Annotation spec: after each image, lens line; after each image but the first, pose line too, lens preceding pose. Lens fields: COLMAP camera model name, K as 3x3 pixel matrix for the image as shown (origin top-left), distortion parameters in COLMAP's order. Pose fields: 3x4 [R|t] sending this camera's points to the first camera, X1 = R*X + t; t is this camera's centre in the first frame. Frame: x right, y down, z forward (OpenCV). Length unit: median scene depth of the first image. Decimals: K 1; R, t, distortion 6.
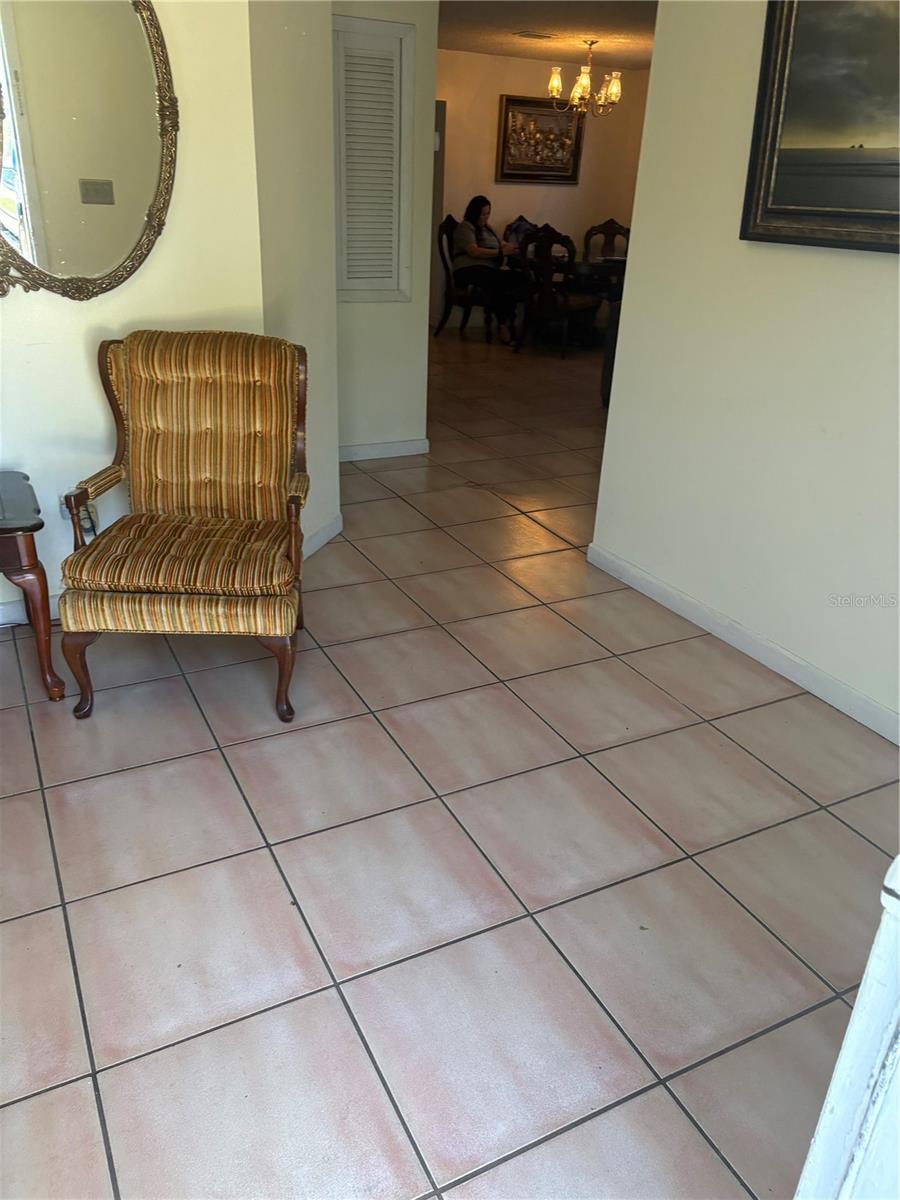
lens RADIAL K [[915.6, 0, 449.7], [0, 915.6, 597.0], [0, 0, 1]] dist [0.076626, -0.067150]
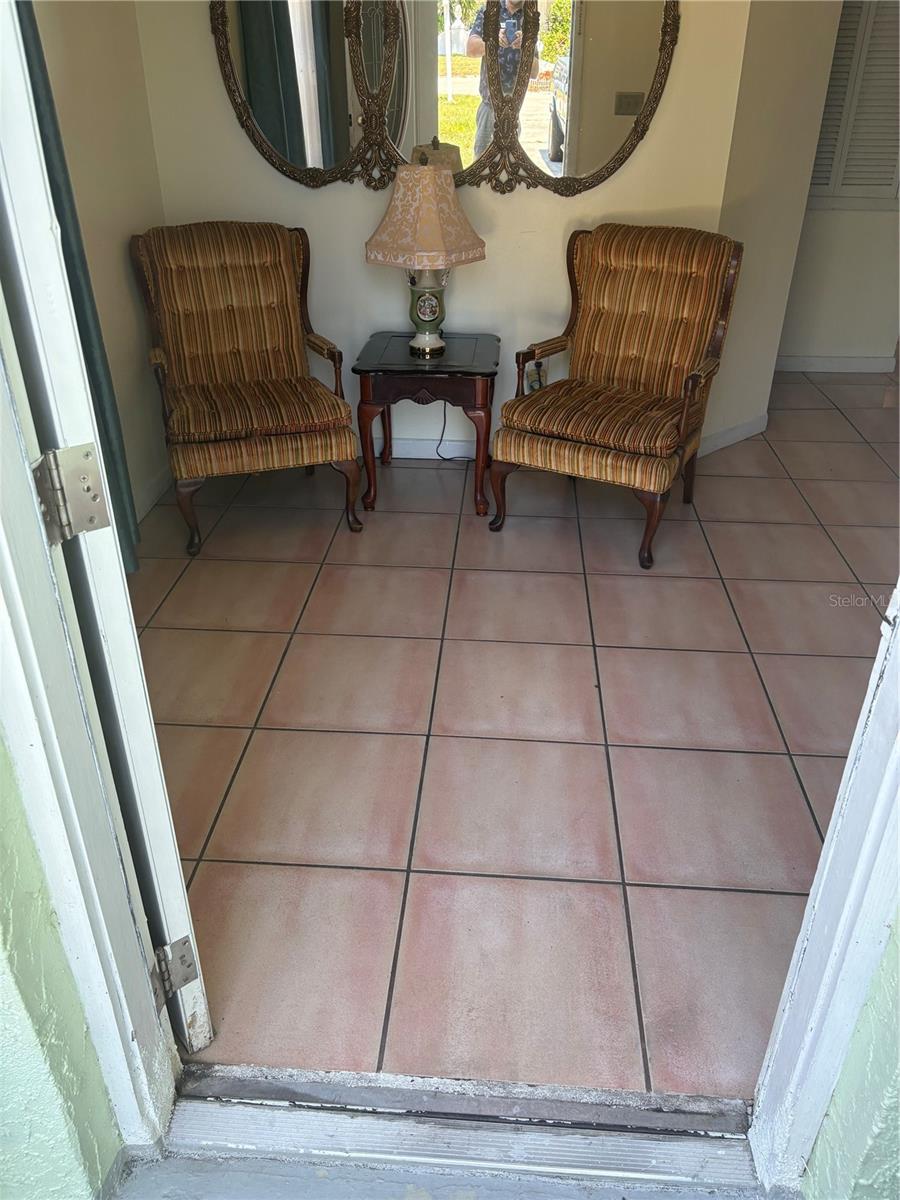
lens RADIAL K [[941.8, 0, 450.0], [0, 941.8, 600.0], [0, 0, 1]] dist [-0.048580, 0.089936]
pose [[0.855420, 0.228163, -0.464971, 0.169696], [-0.190014, 0.973392, 0.128072, 0.068403], [0.481821, -0.021204, 0.876013, -0.157707]]
